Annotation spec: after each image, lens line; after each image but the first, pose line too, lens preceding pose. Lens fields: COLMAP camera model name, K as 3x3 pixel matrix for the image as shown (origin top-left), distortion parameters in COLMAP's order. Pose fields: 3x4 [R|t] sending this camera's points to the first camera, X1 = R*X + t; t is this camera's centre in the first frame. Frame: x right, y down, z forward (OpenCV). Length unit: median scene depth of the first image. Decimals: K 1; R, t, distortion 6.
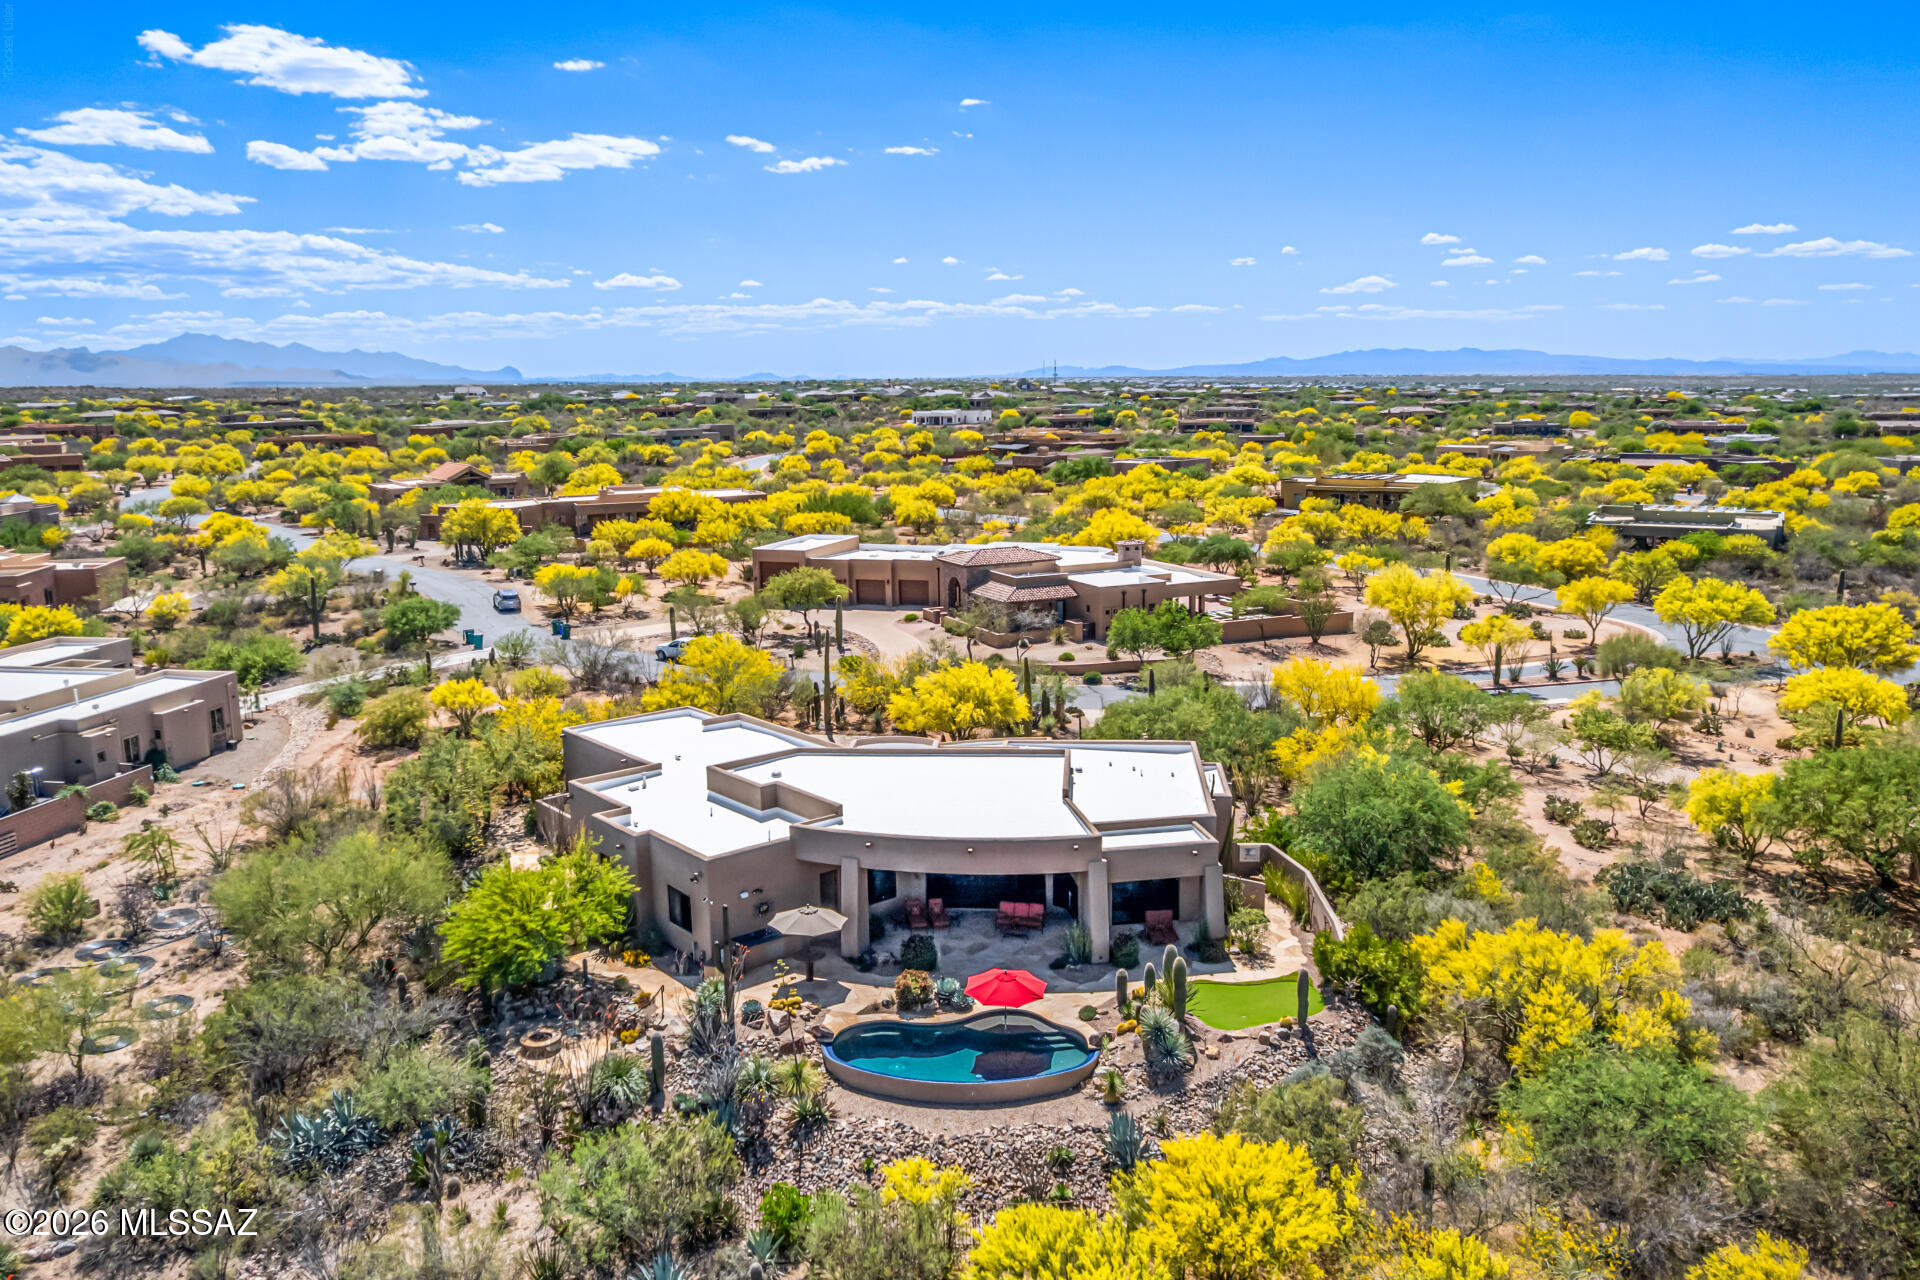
lens RADIAL K [[1431.6, 0, 965.9], [0, 1431.6, 700.5], [0, 0, 1]] dist [-0.078374, 0.053003]
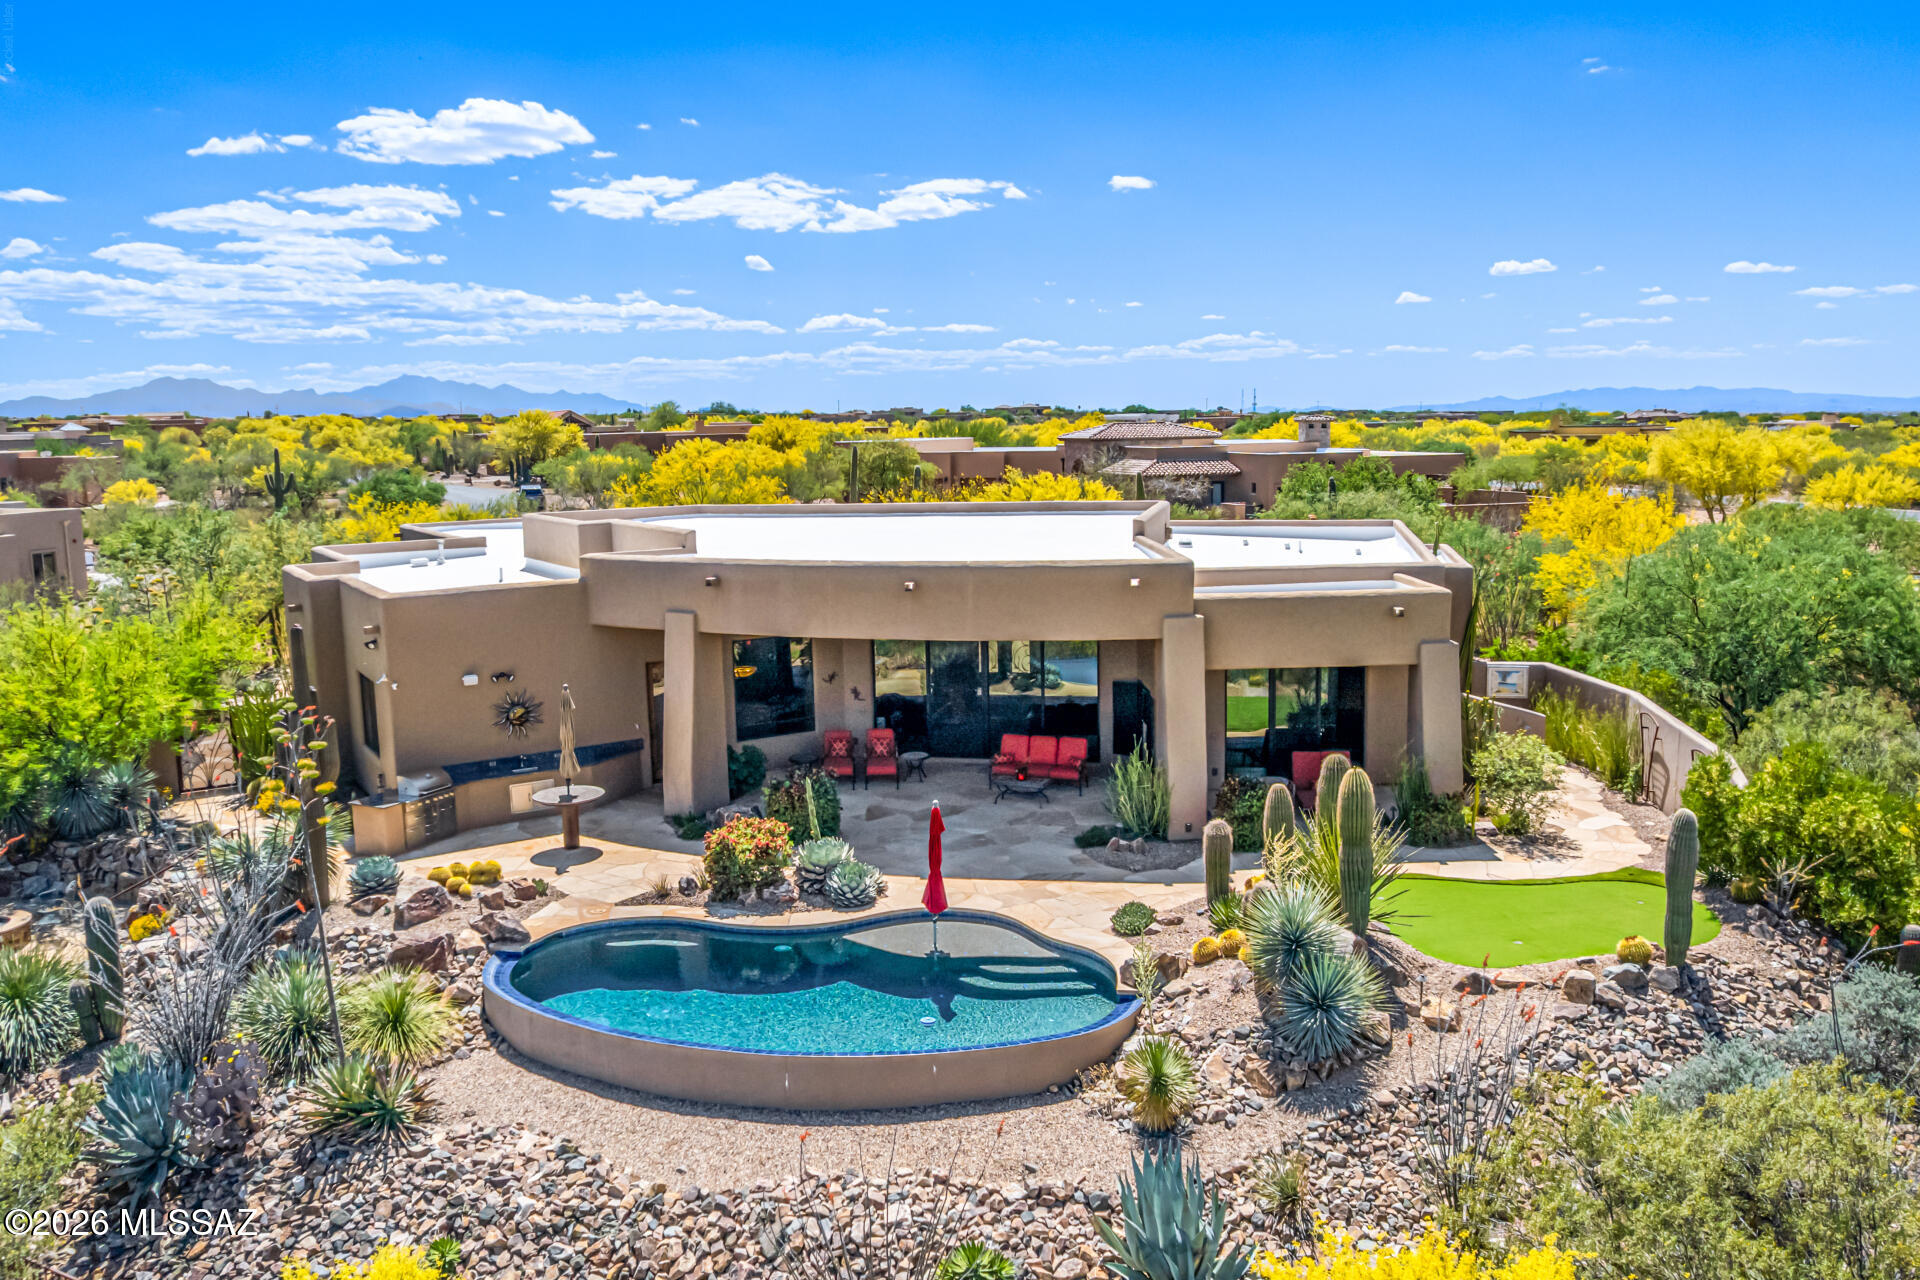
lens RADIAL K [[1431.6, 0, 965.9], [0, 1431.6, 700.5], [0, 0, 1]] dist [-0.078374, 0.053003]
pose [[0.990198, 0.017392, -0.138583, 0.096962], [-0.022870, 0.999015, -0.038034, 0.177731], [0.137785, 0.040830, 0.989620, 0.594086]]
